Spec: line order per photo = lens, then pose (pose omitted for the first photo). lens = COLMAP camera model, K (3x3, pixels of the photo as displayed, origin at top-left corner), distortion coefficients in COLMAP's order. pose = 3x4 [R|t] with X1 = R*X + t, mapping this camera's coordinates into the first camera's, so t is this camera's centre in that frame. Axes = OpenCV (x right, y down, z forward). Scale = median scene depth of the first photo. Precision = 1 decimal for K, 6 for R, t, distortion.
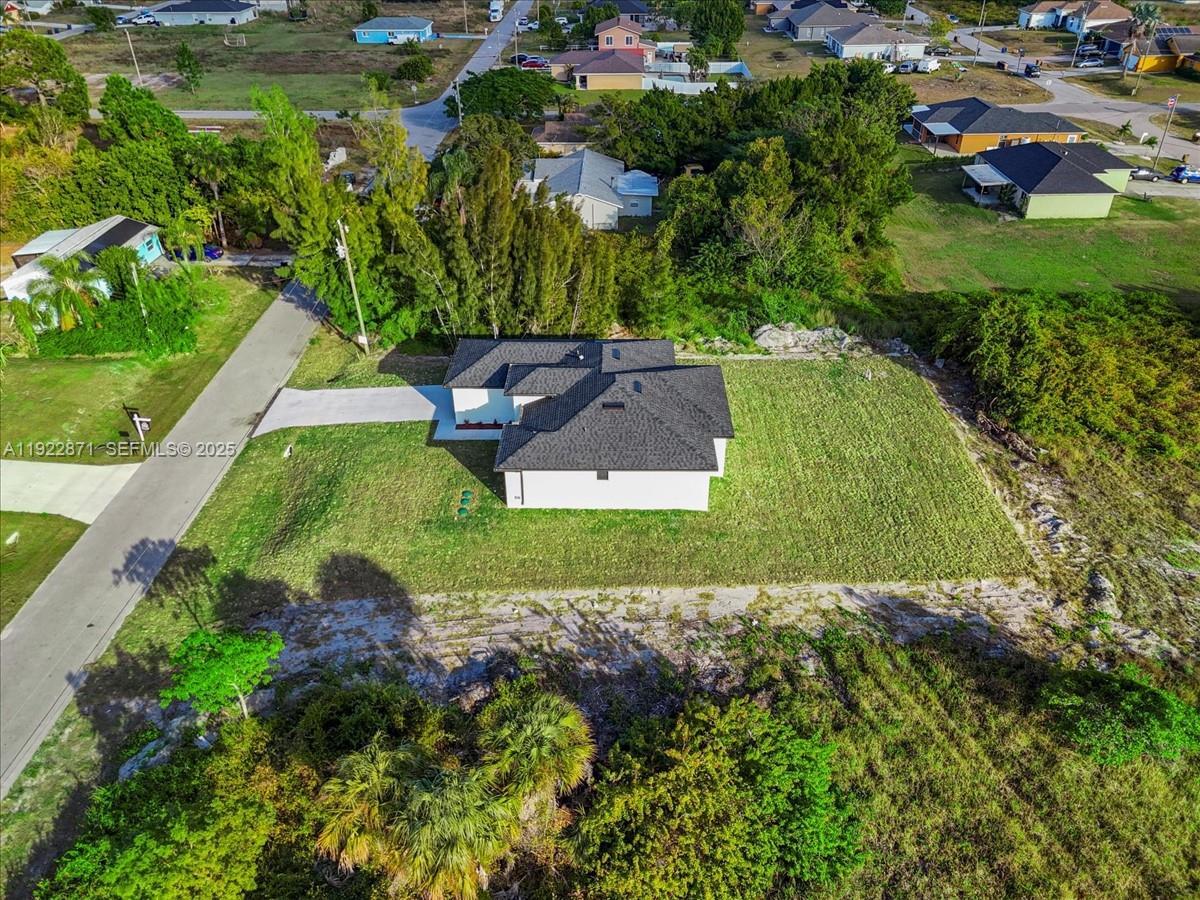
lens RADIAL K [[885.5, 0, 600.9], [0, 885.5, 448.7], [0, 0, 1]] dist [0.073300, -0.063852]
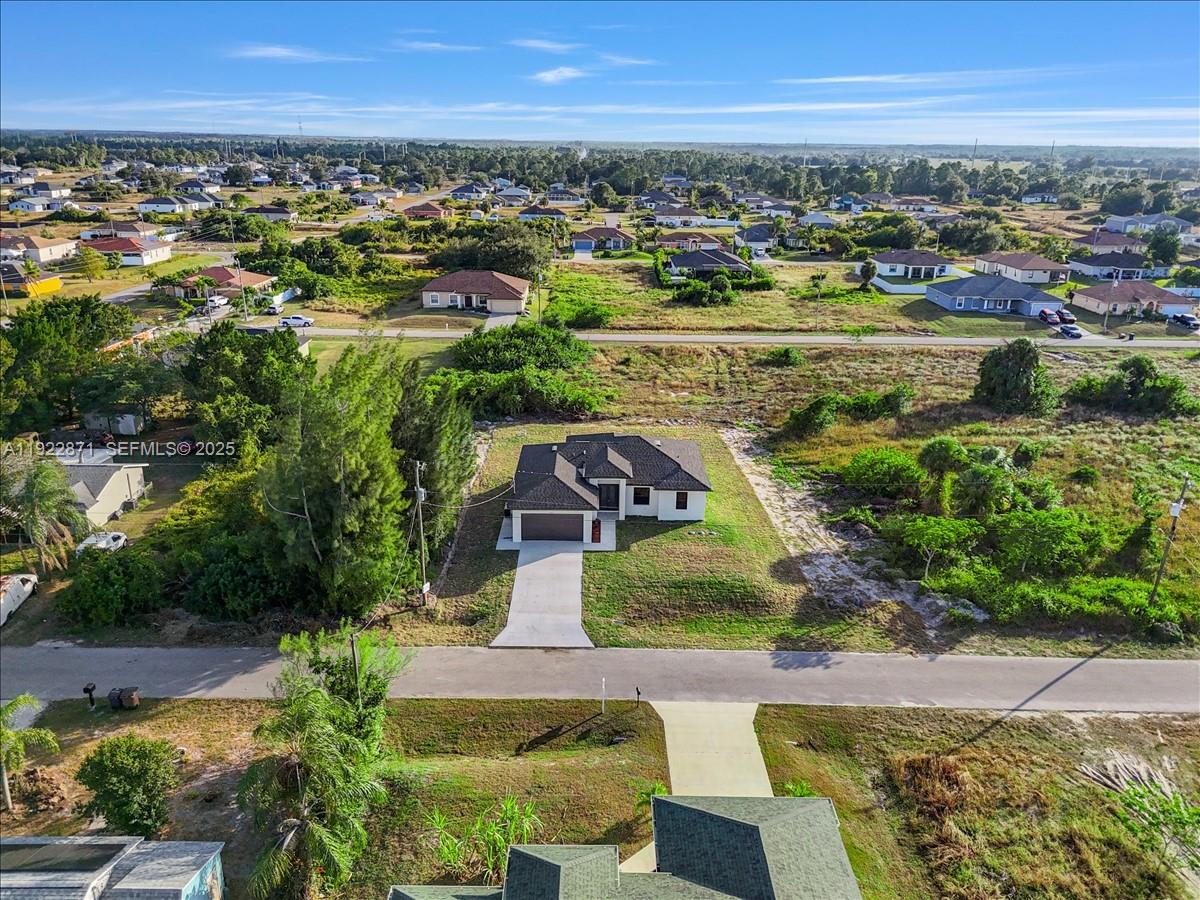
lens RADIAL K [[885.5, 0, 600.9], [0, 885.5, 448.7], [0, 0, 1]] dist [0.073300, -0.063852]
pose [[-0.023447, -0.316367, 0.948347, -1.440049], [0.530445, 0.800130, 0.280037, -0.524473], [-0.847395, 0.509612, 0.149054, 0.872623]]
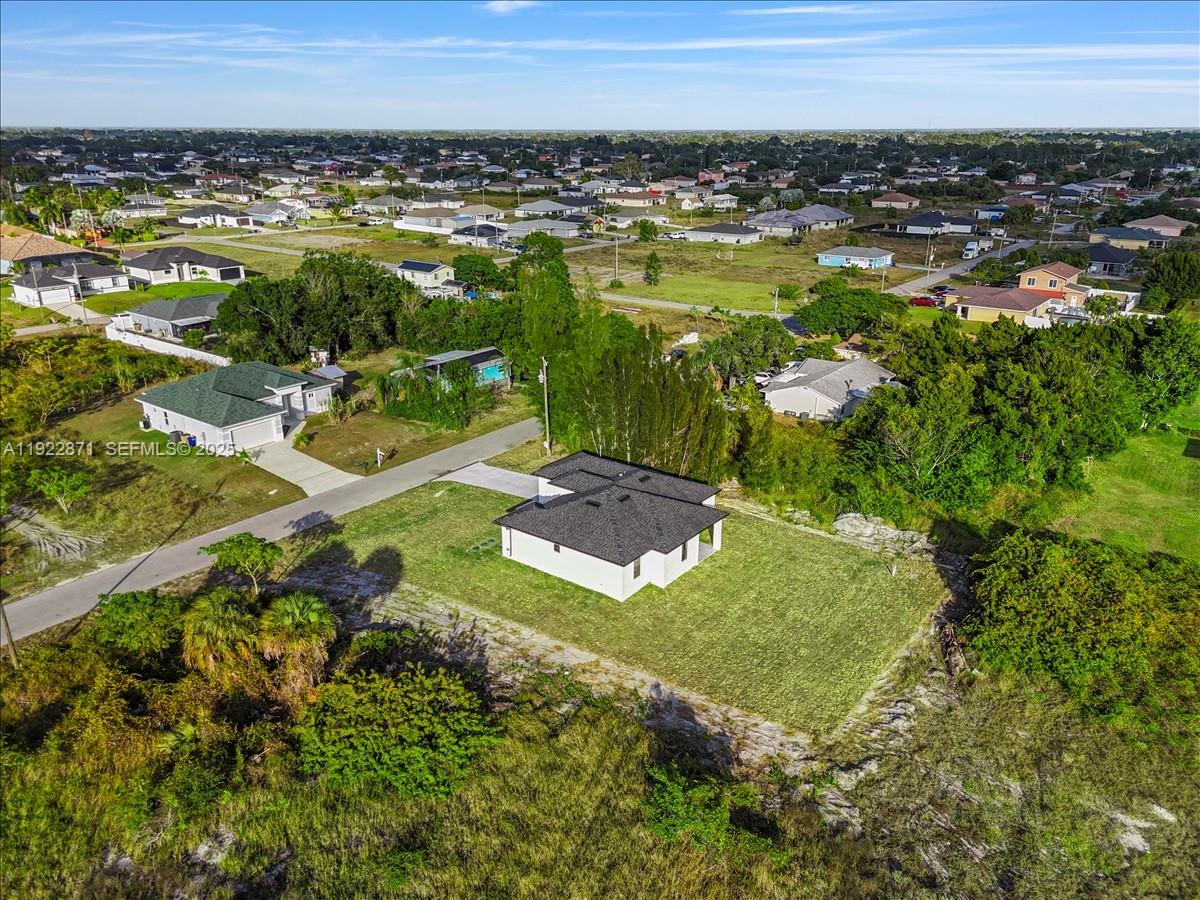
lens RADIAL K [[904.1, 0, 601.8], [0, 904.1, 426.4], [0, 0, 1]] dist [0.082718, -0.076163]
pose [[0.807908, 0.193497, -0.556635, 0.751681], [-0.327534, 0.932667, -0.151174, 0.042275], [0.489904, 0.304452, 0.816886, -0.114894]]
